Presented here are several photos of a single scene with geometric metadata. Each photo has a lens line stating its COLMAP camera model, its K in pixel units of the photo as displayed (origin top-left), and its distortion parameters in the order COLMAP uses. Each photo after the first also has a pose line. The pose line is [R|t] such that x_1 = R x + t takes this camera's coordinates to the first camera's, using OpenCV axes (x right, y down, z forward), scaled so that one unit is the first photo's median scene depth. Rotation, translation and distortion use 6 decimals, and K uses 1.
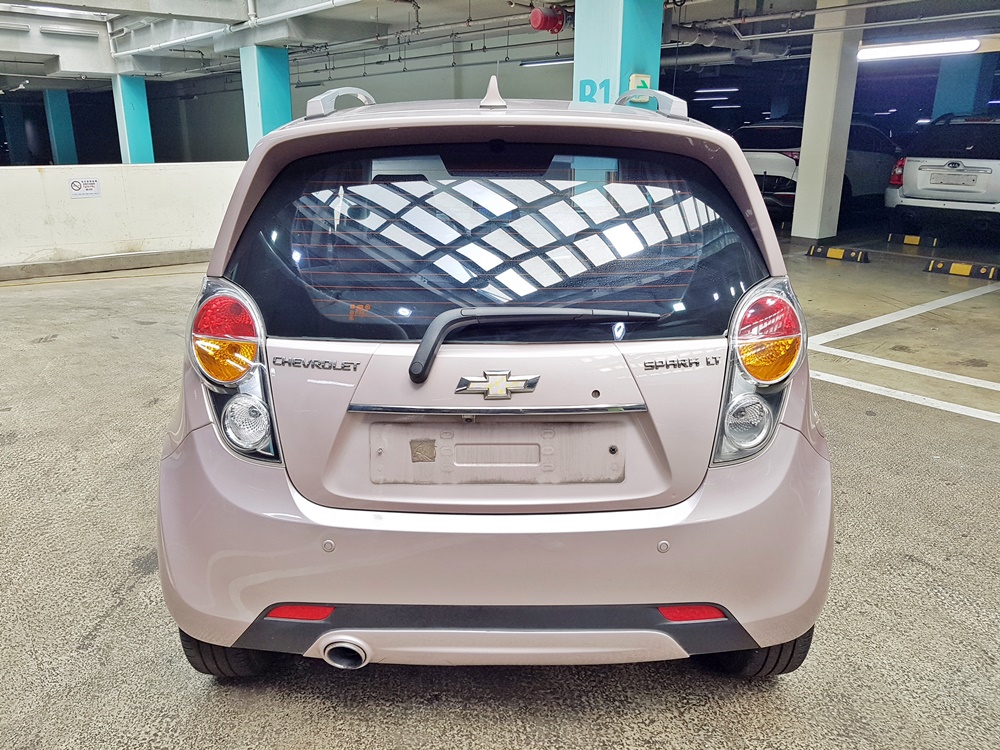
lens RADIAL K [[817.6, 0, 500.0], [0, 817.6, 375.0], [0, 0, 1]] dist [-0.060719, 0.069990]
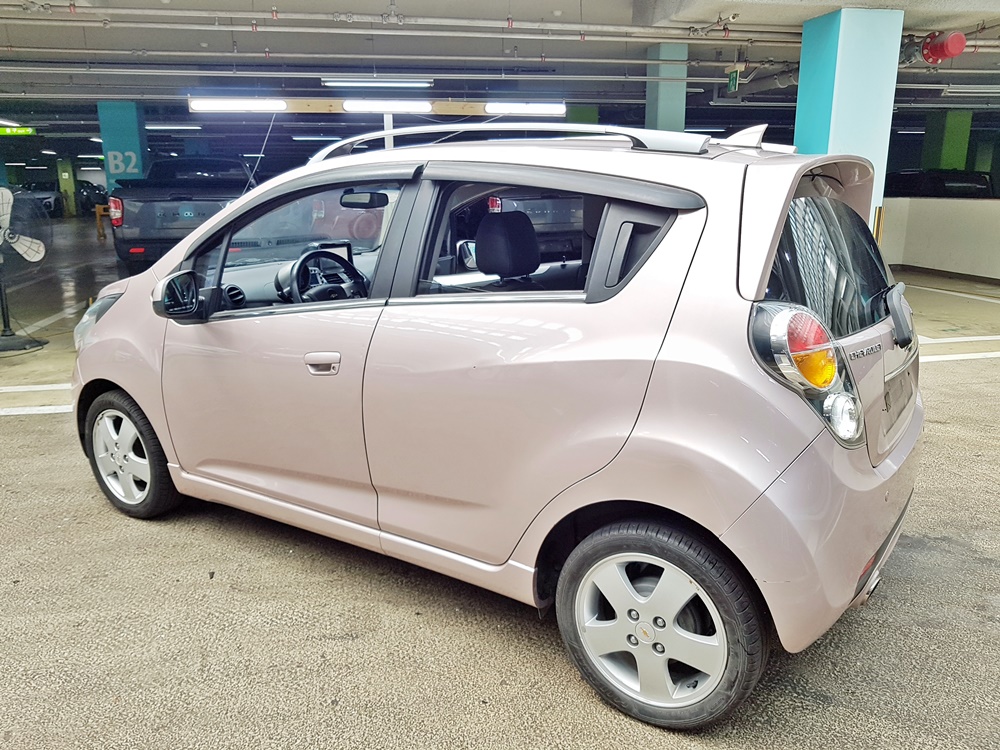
lens RADIAL K [[792.7, 0, 500.0], [0, 792.7, 375.0], [0, 0, 1]] dist [-0.049943, 0.065373]
pose [[-0.480014, 0.208096, -0.852222, 0.278501], [-0.243377, 0.901735, 0.357268, -0.096870], [0.842825, 0.378906, -0.382200, 0.340592]]
